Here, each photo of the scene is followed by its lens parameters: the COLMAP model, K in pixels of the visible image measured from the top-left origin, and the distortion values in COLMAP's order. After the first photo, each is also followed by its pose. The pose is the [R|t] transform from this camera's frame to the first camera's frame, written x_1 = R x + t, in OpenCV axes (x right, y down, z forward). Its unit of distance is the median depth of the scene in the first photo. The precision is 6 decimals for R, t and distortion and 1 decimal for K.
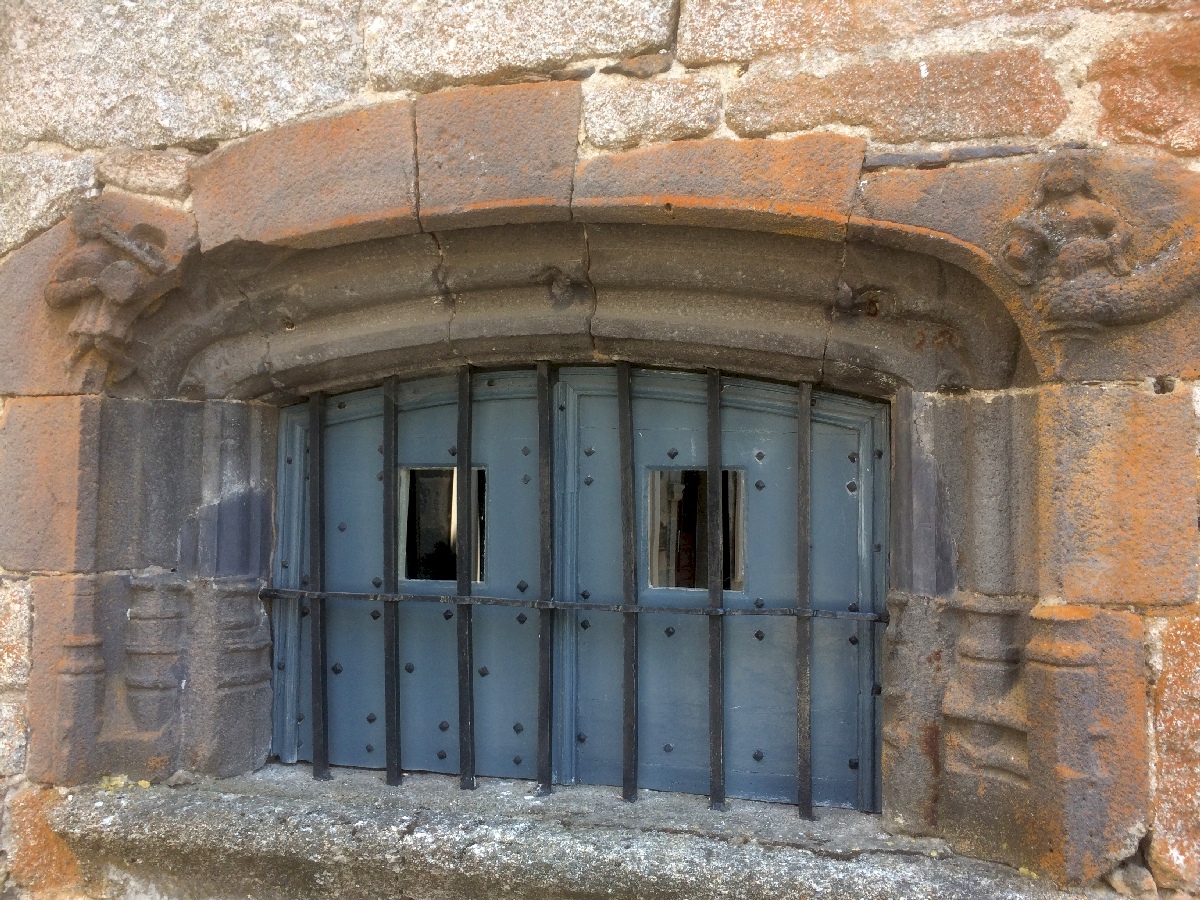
lens RADIAL K [[1108.4, 0, 600.0], [0, 1108.4, 450.0], [0, 0, 1]] dist [0.055276, -0.024649]
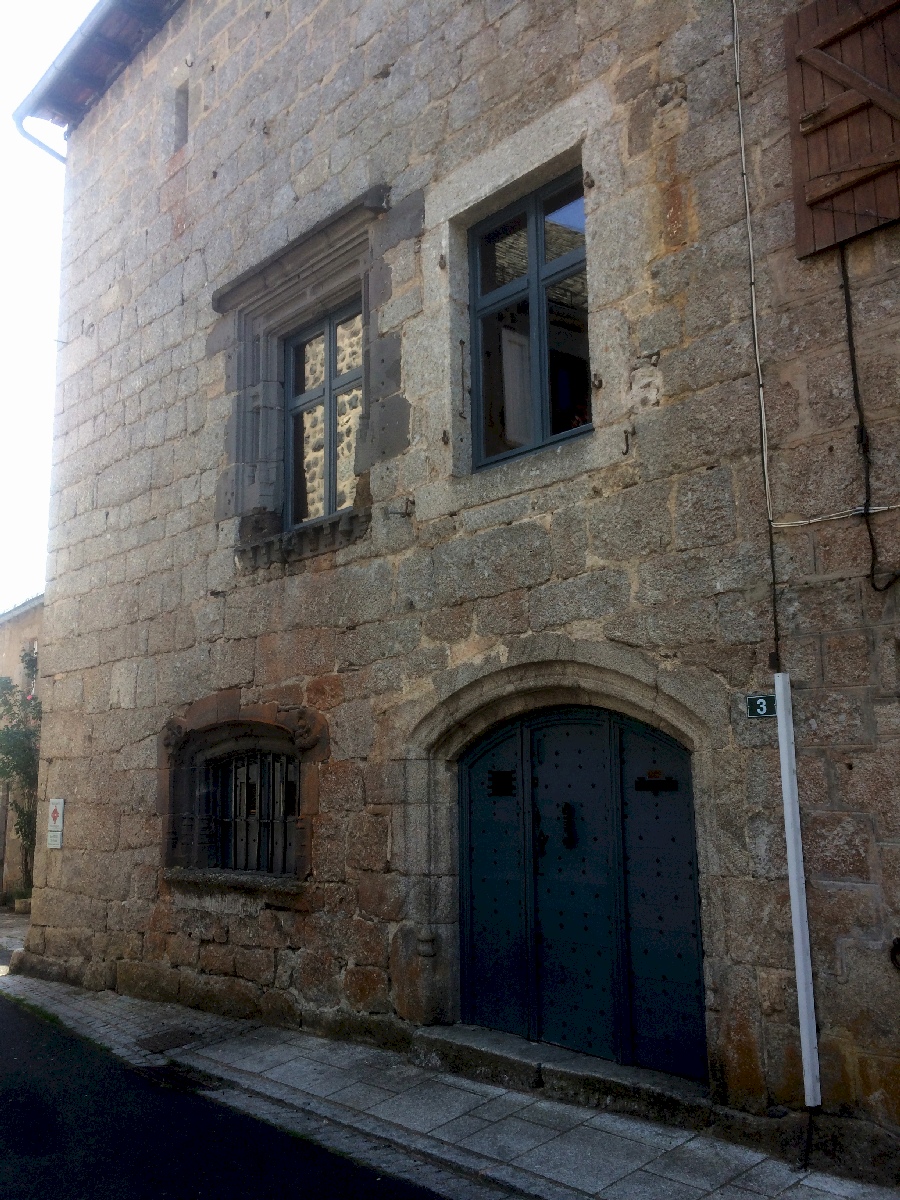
lens RADIAL K [[1108.4, 0, 450.0], [0, 1108.4, 600.0], [0, 0, 1]] dist [0.055276, -0.024649]
pose [[0.845850, -0.119541, -0.519854, 2.554265], [0.061662, 0.989944, -0.127309, -0.079064], [0.529845, 0.075629, 0.844715, -1.894153]]
